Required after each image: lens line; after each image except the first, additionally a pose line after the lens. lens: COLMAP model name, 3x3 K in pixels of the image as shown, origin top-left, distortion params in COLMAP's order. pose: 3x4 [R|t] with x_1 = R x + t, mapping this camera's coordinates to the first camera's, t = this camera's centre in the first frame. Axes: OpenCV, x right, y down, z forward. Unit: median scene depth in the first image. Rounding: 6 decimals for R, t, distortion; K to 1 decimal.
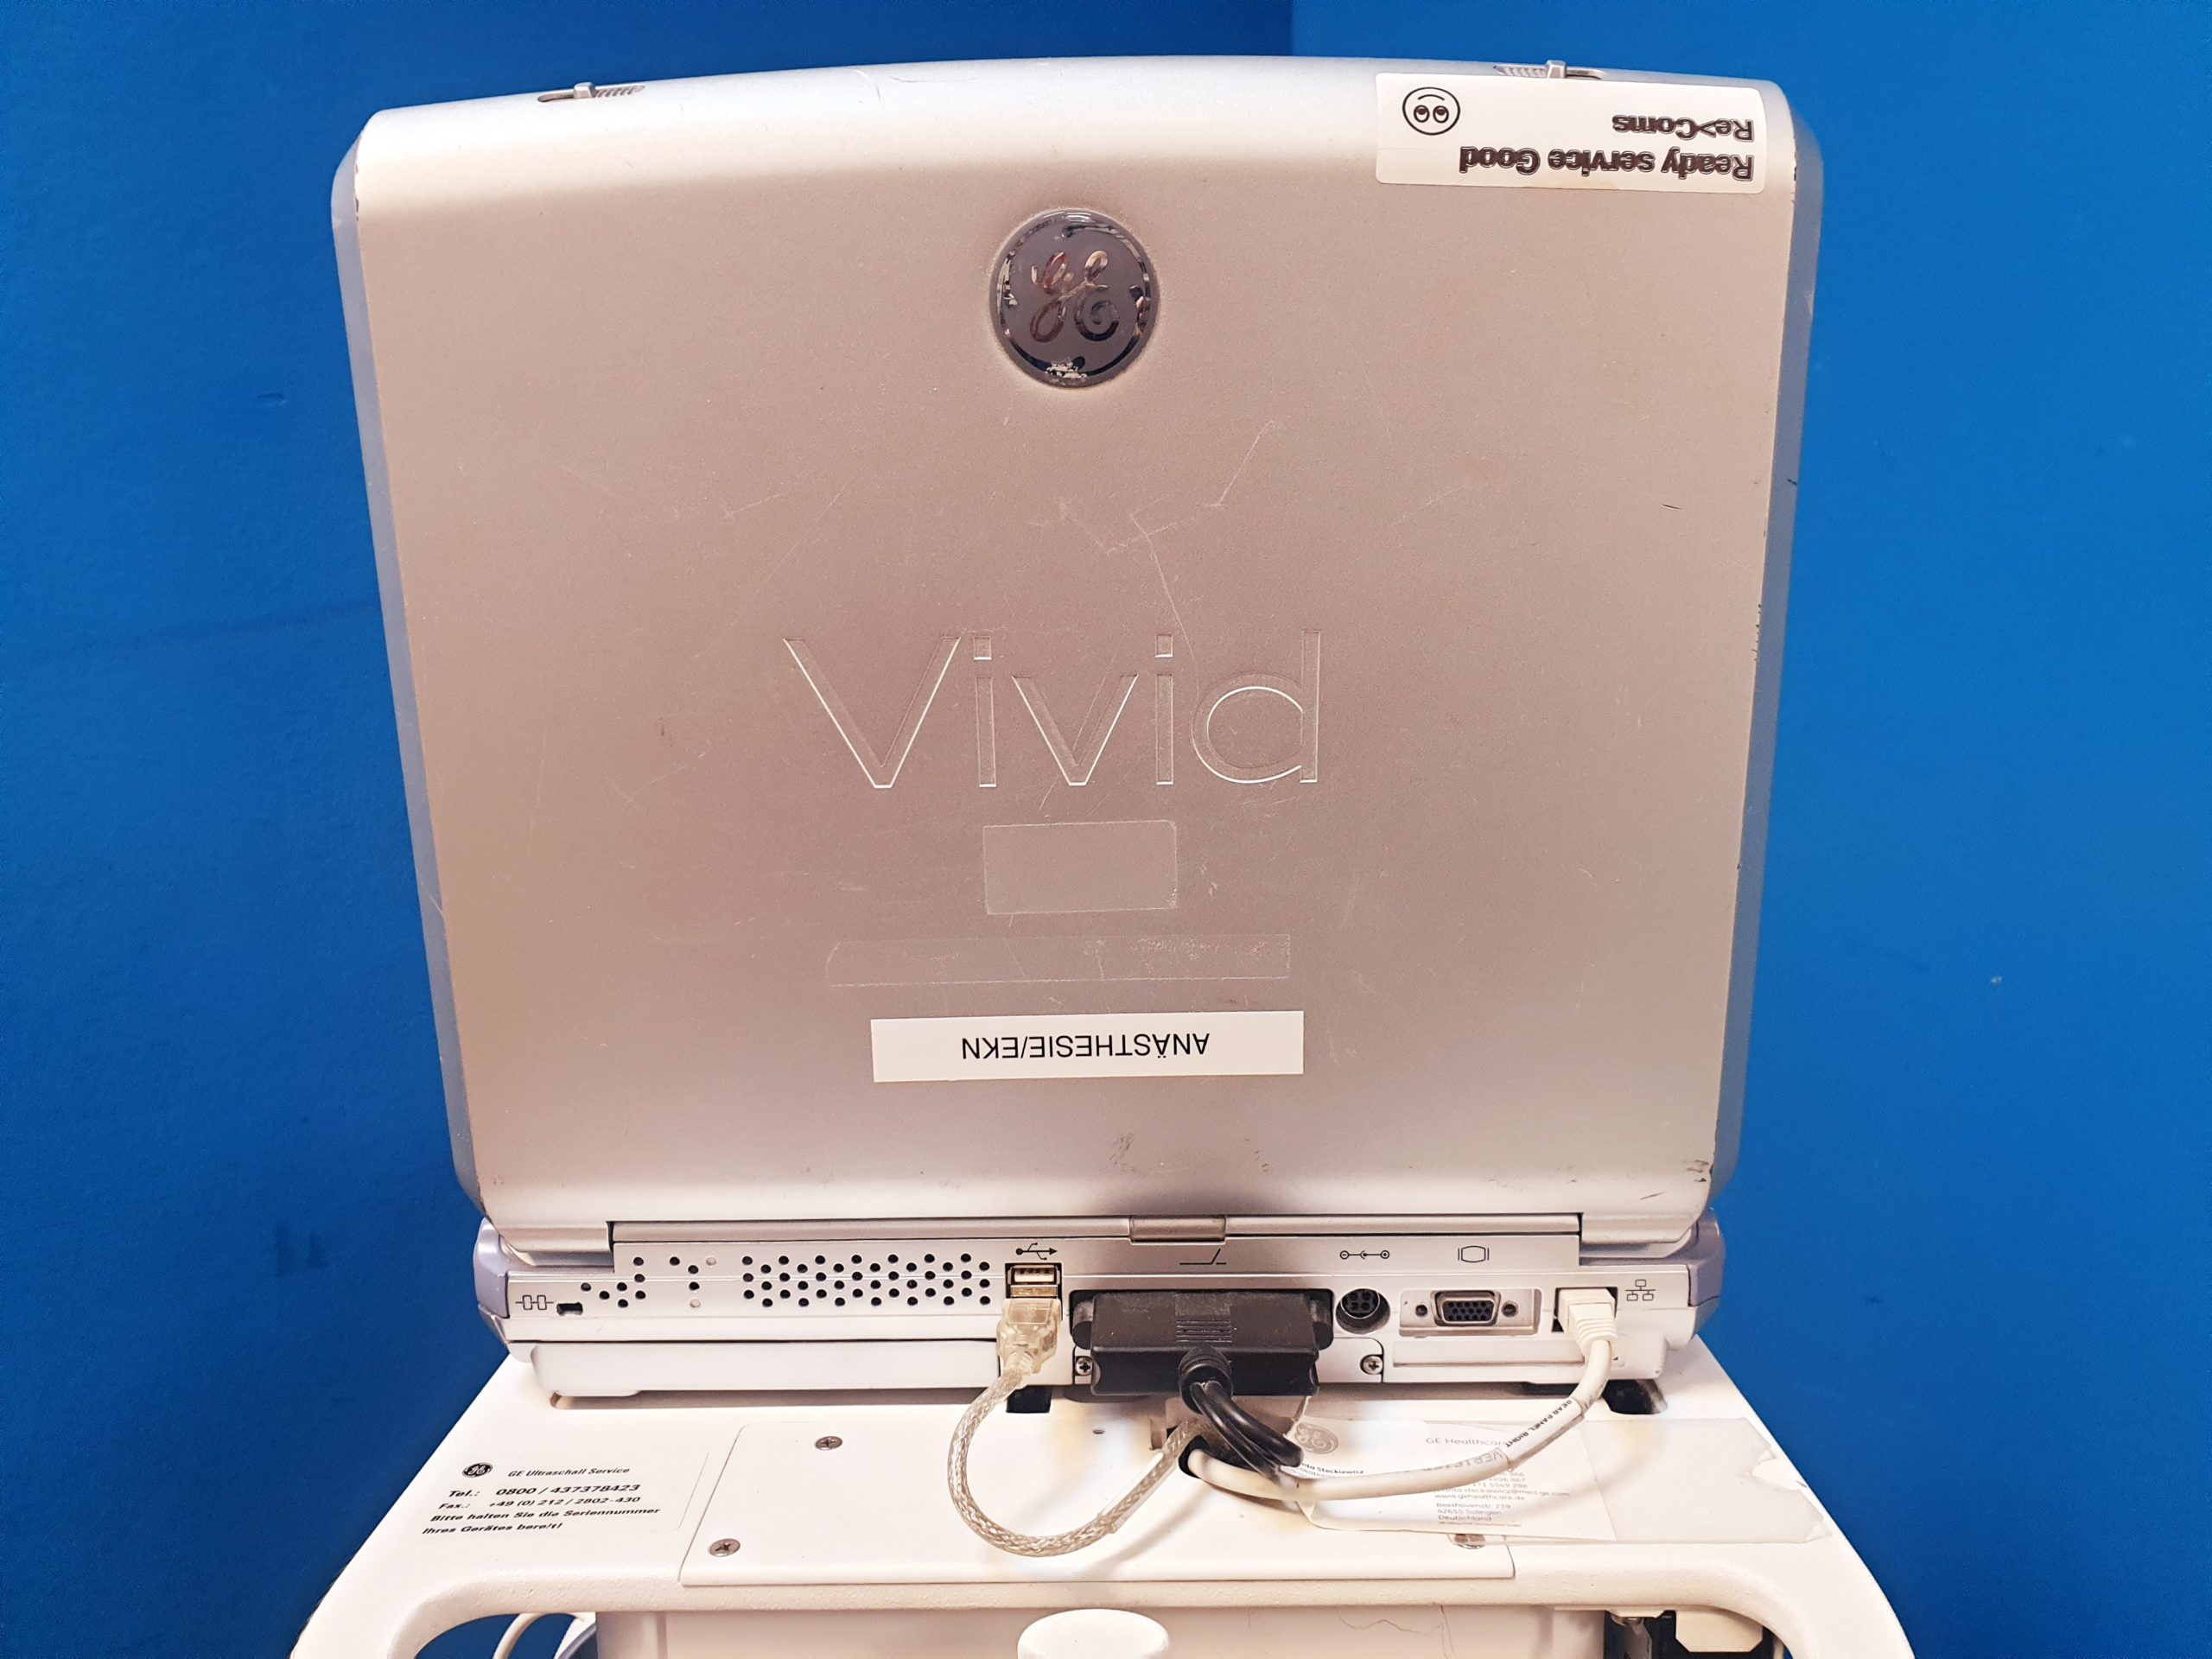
lens RADIAL K [[1659.7, 0, 1106.0], [0, 1659.7, 829.5], [0, 0, 1]] dist [-0.001827, -0.002523]
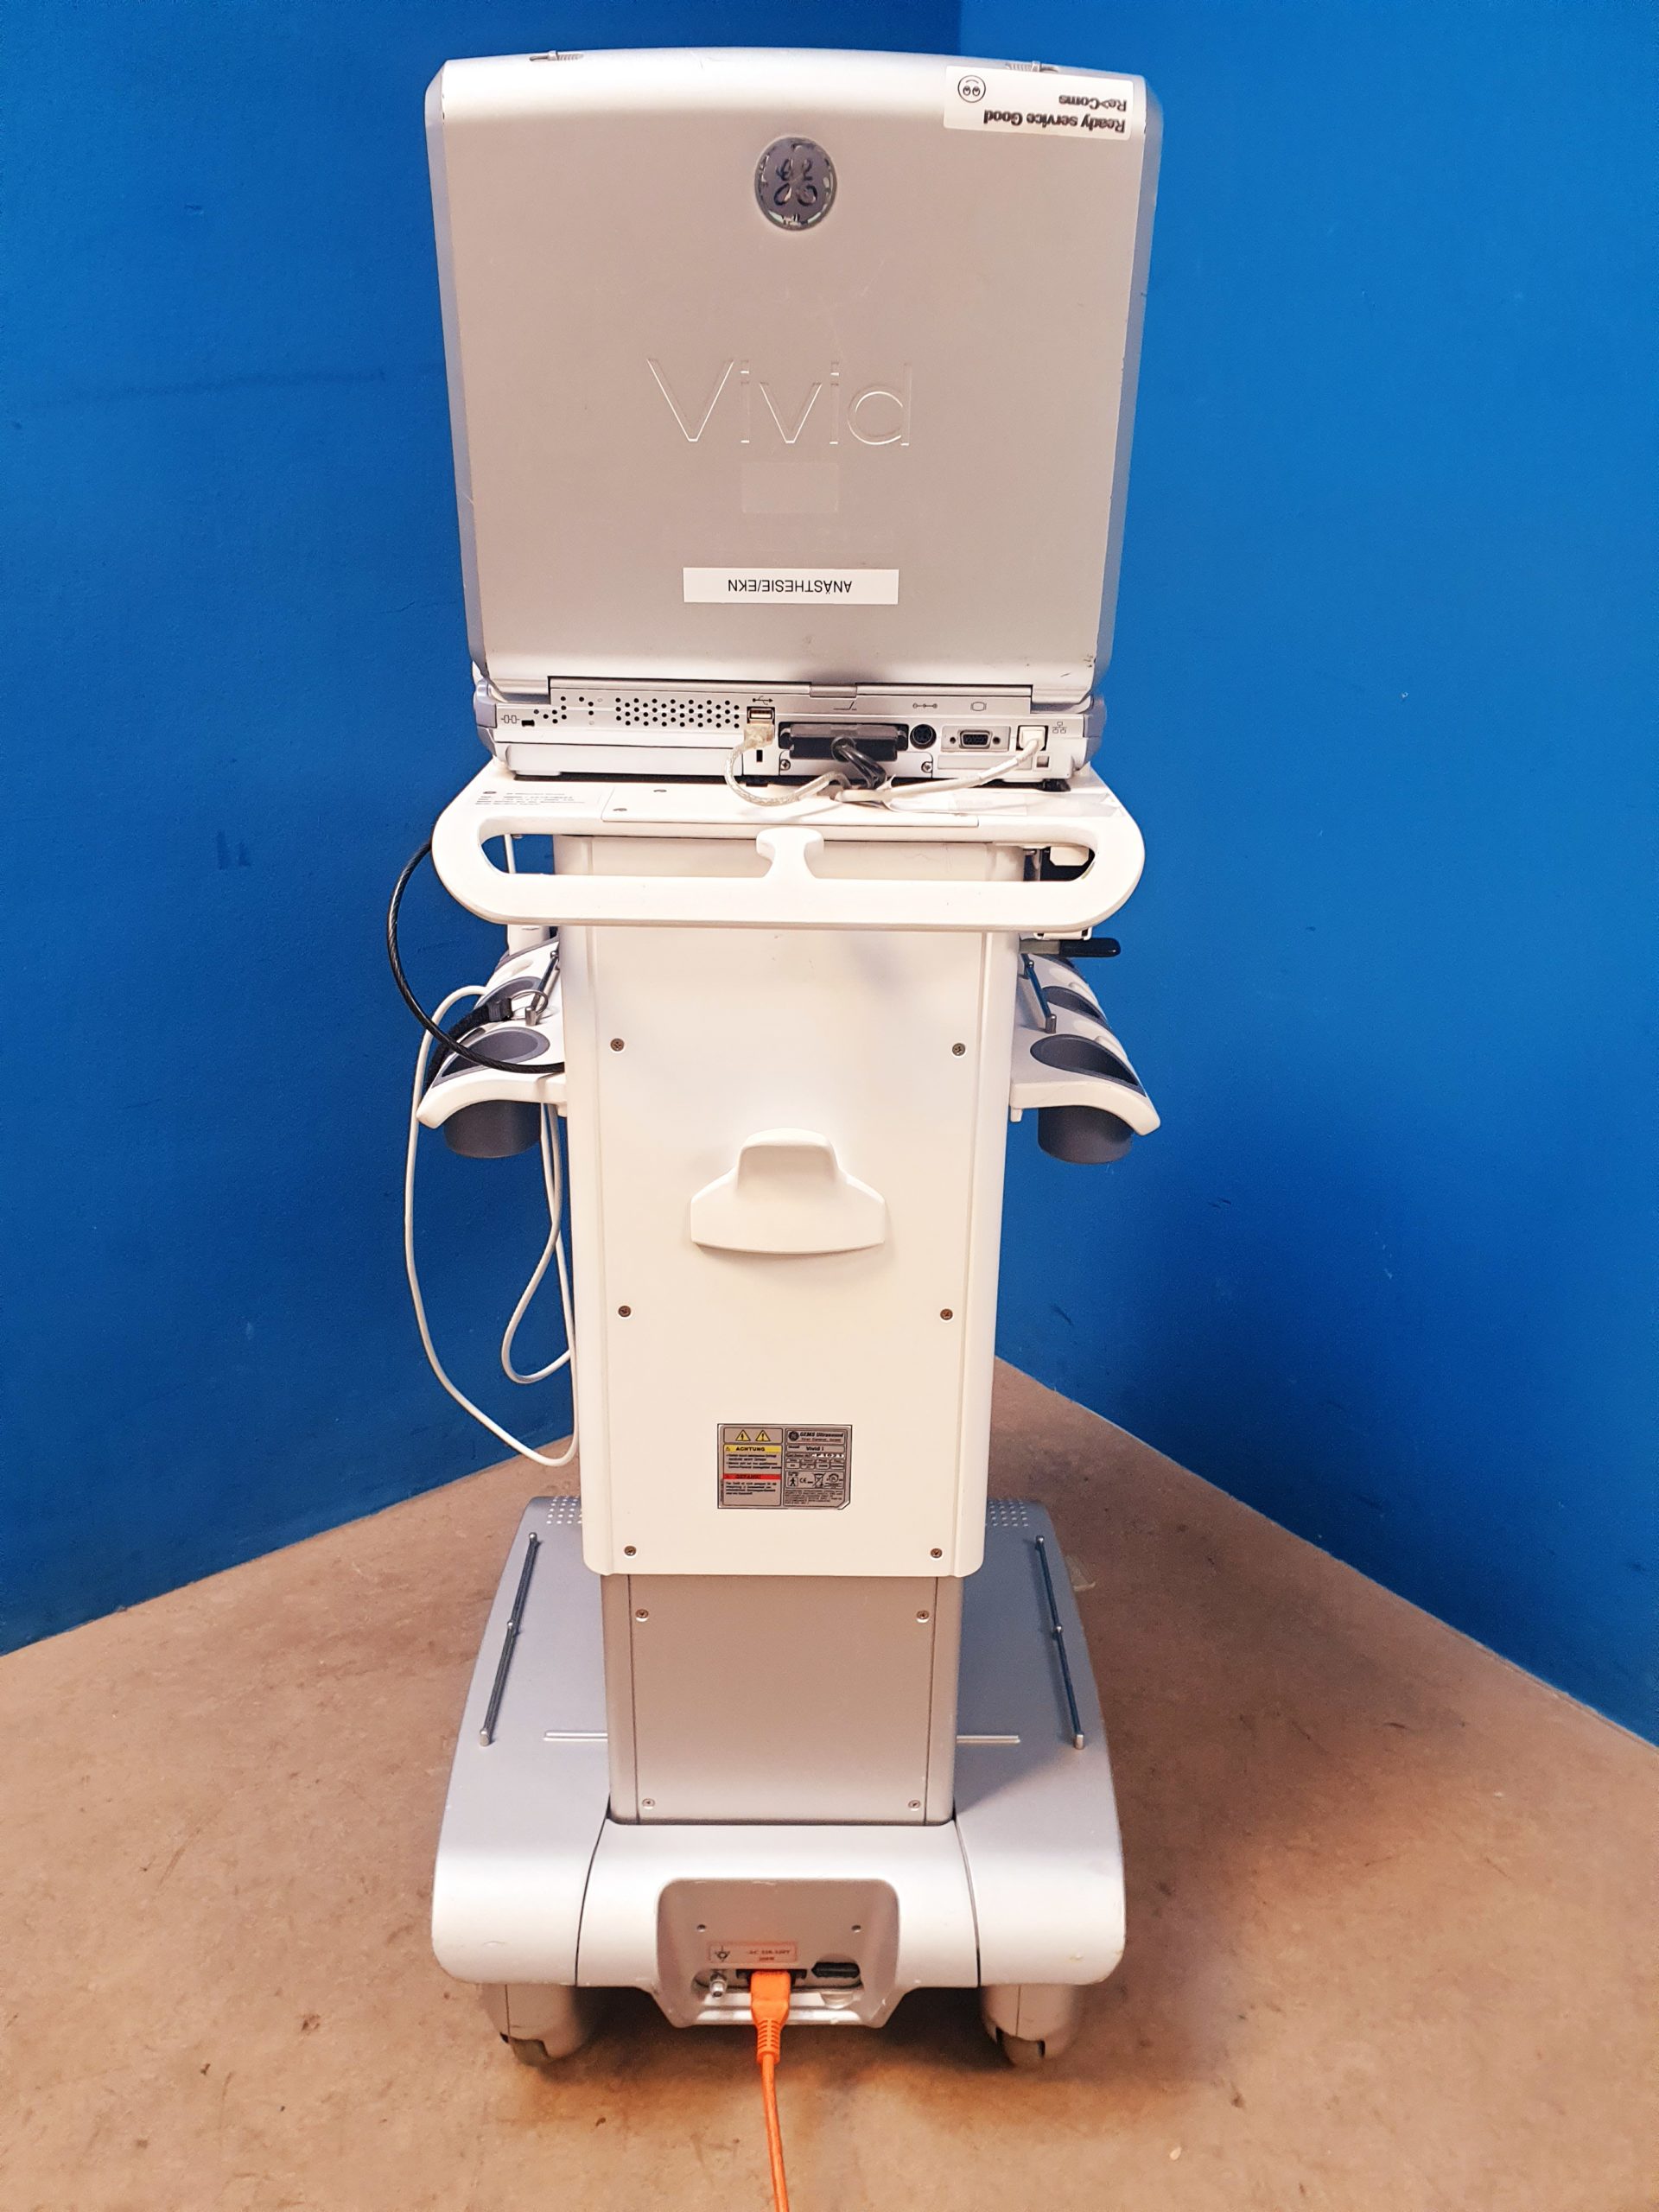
lens RADIAL K [[1742.2, 0, 829.5], [0, 1742.2, 1106.0], [0, 0, 1]] dist [0.043733, 0.000522]
pose [[0.999098, 0.023716, 0.035237, -0.024100], [-0.030154, 0.980302, 0.195190, 0.324820], [-0.029914, -0.196076, 0.980132, -1.187455]]
